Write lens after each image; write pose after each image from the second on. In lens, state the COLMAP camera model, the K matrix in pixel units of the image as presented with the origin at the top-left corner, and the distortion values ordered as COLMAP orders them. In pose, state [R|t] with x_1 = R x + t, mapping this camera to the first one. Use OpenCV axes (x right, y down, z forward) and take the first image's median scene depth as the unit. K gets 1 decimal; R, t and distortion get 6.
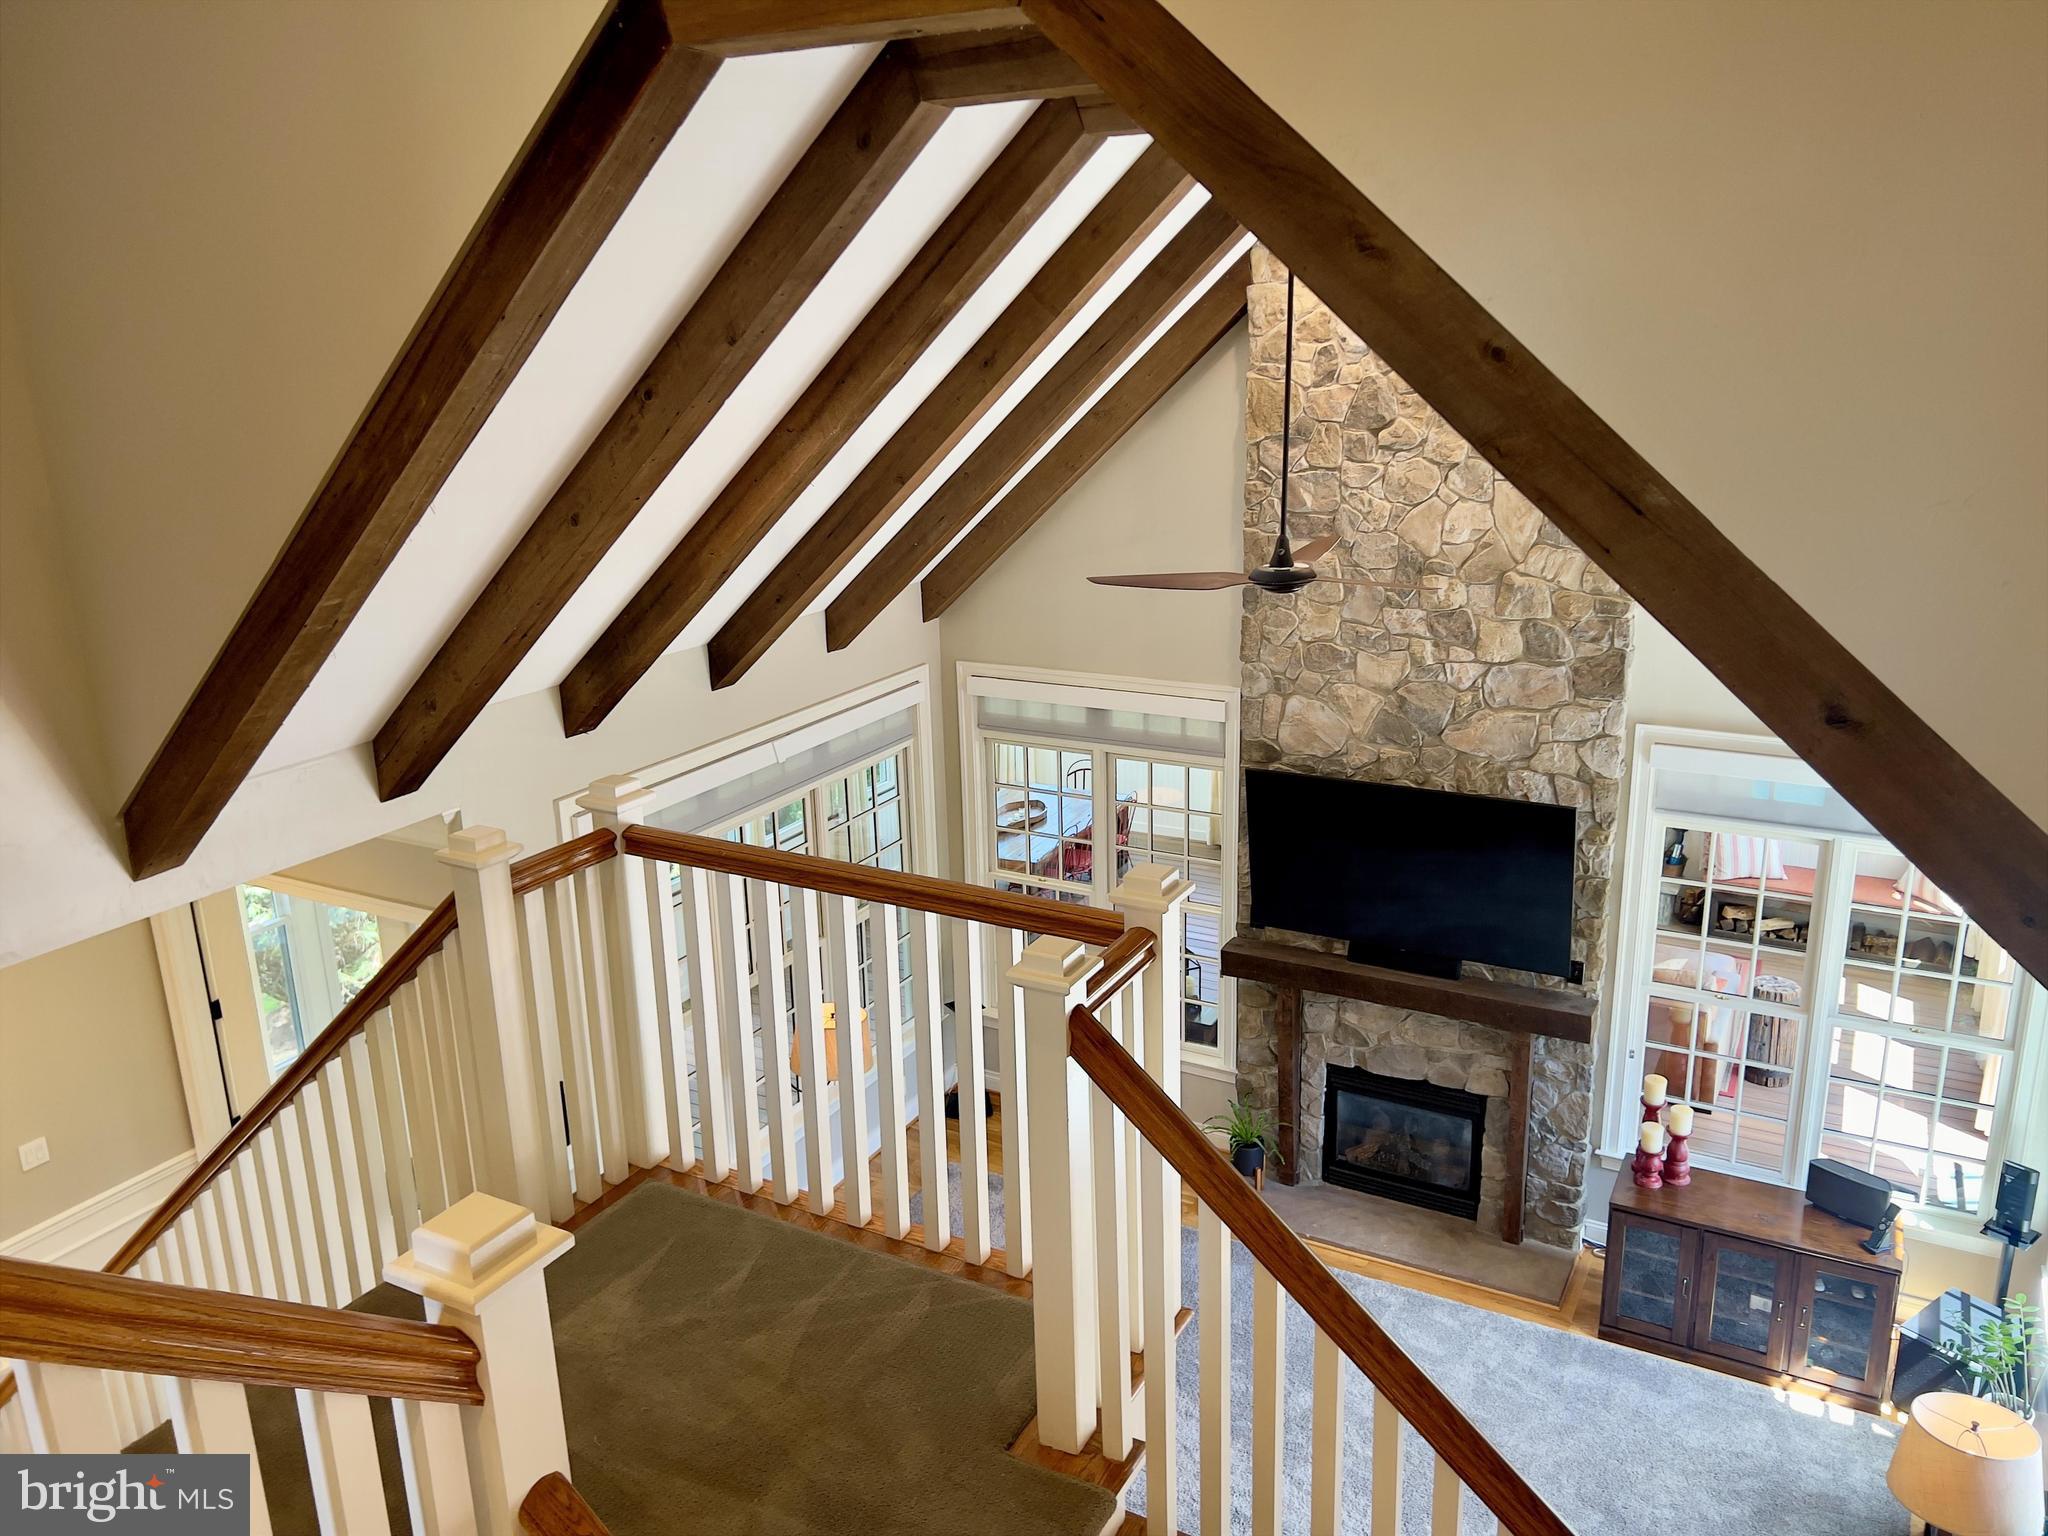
lens RADIAL K [[1554.1, 0, 1025.1], [0, 1554.1, 761.5], [0, 0, 1]] dist [0.008080, -0.001814]
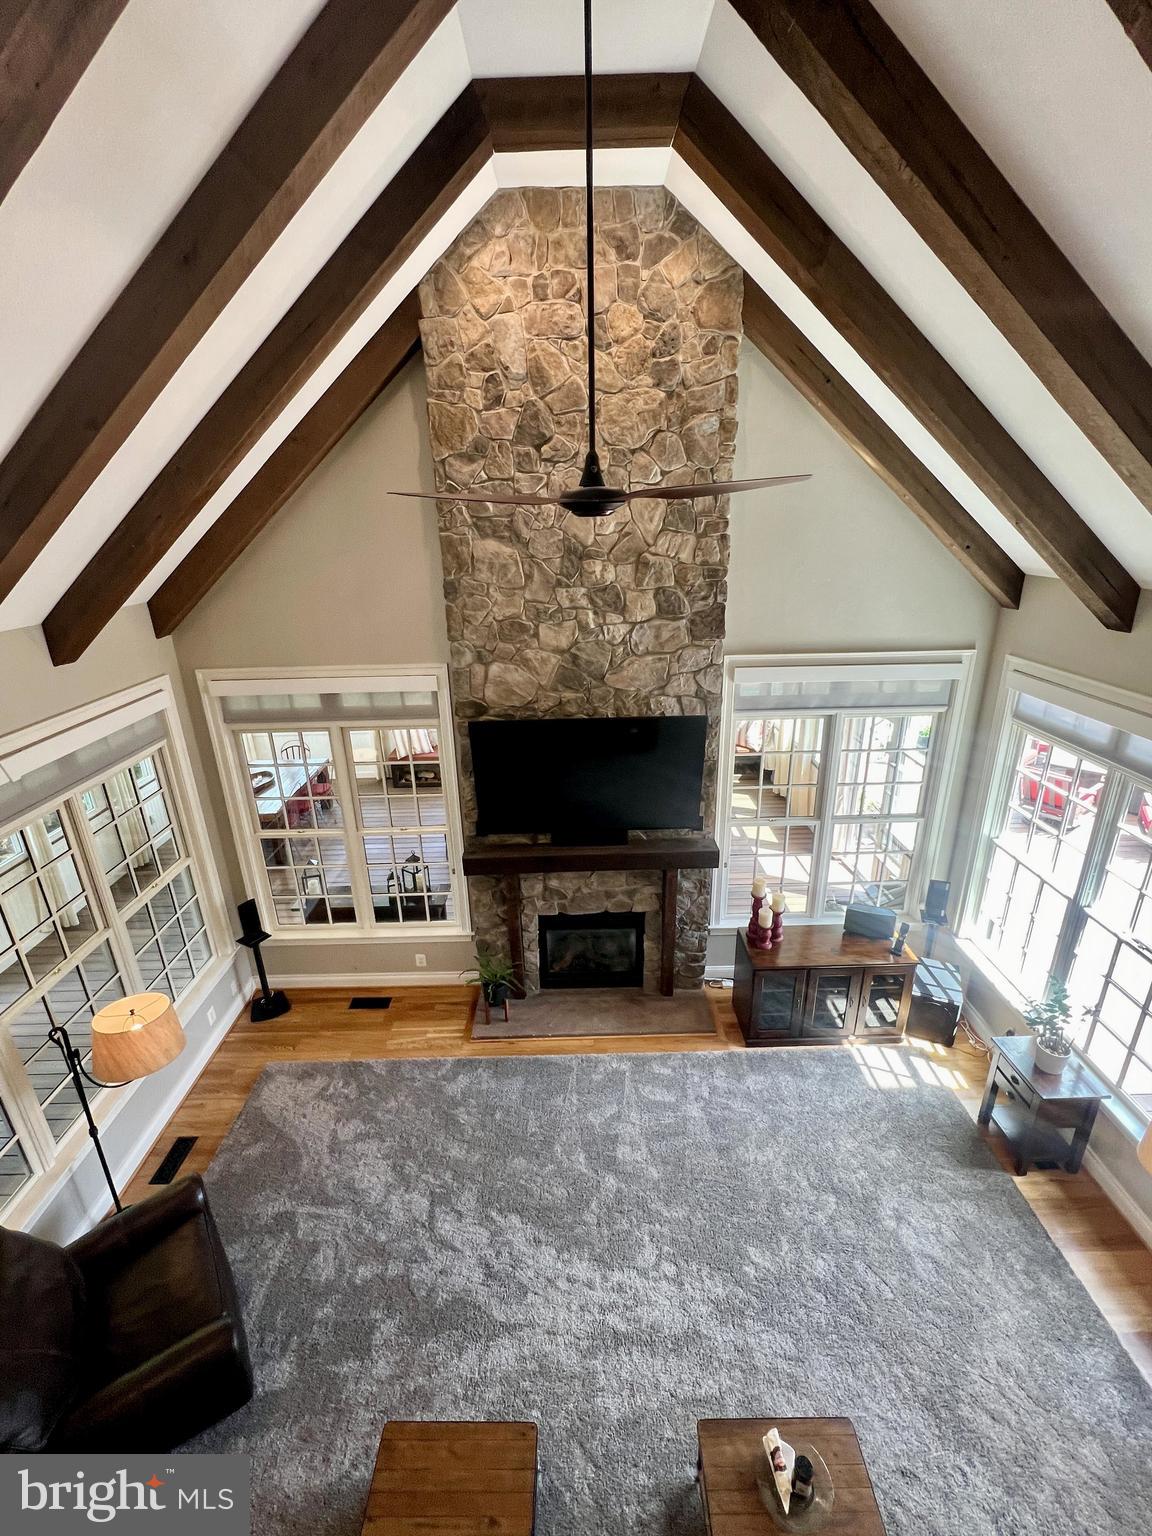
lens RADIAL K [[648.8, 0, 580.4], [0, 648.8, 766.1], [0, 0, 1]] dist [-0.004091, -0.000840]
pose [[0.866768, -0.166597, 0.470063, -0.039327], [0.137484, 0.985852, 0.095889, 0.001717], [-0.479387, -0.018487, 0.877409, 0.486177]]
